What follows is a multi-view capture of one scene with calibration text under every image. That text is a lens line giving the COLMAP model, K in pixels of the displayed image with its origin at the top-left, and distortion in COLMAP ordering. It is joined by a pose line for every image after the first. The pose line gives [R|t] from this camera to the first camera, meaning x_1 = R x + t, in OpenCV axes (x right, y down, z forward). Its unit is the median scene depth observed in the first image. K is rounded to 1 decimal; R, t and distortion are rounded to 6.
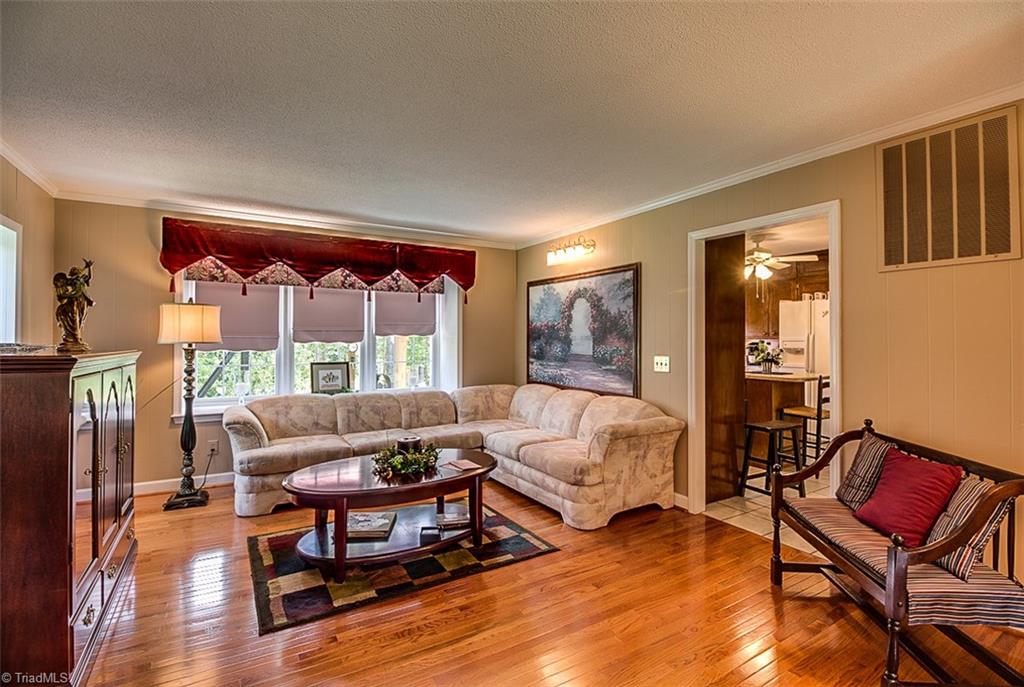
lens RADIAL K [[479.4, 0, 514.4], [0, 479.4, 337.6], [0, 0, 1]] dist [0.000525, -0.000105]
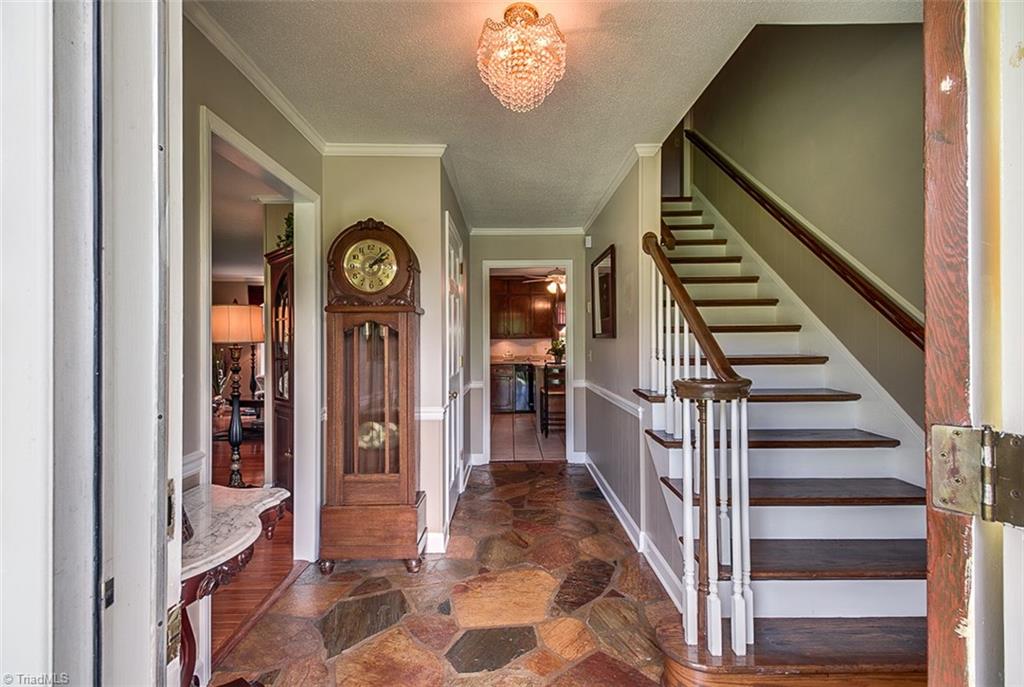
lens RADIAL K [[479.4, 0, 514.4], [0, 479.4, 337.6], [0, 0, 1]] dist [0.000525, -0.000105]
pose [[0.858814, -0.010832, -0.512173, 1.291637], [0.007522, 0.999935, -0.008535, 0.014762], [0.512232, 0.003477, 0.858840, -0.242096]]
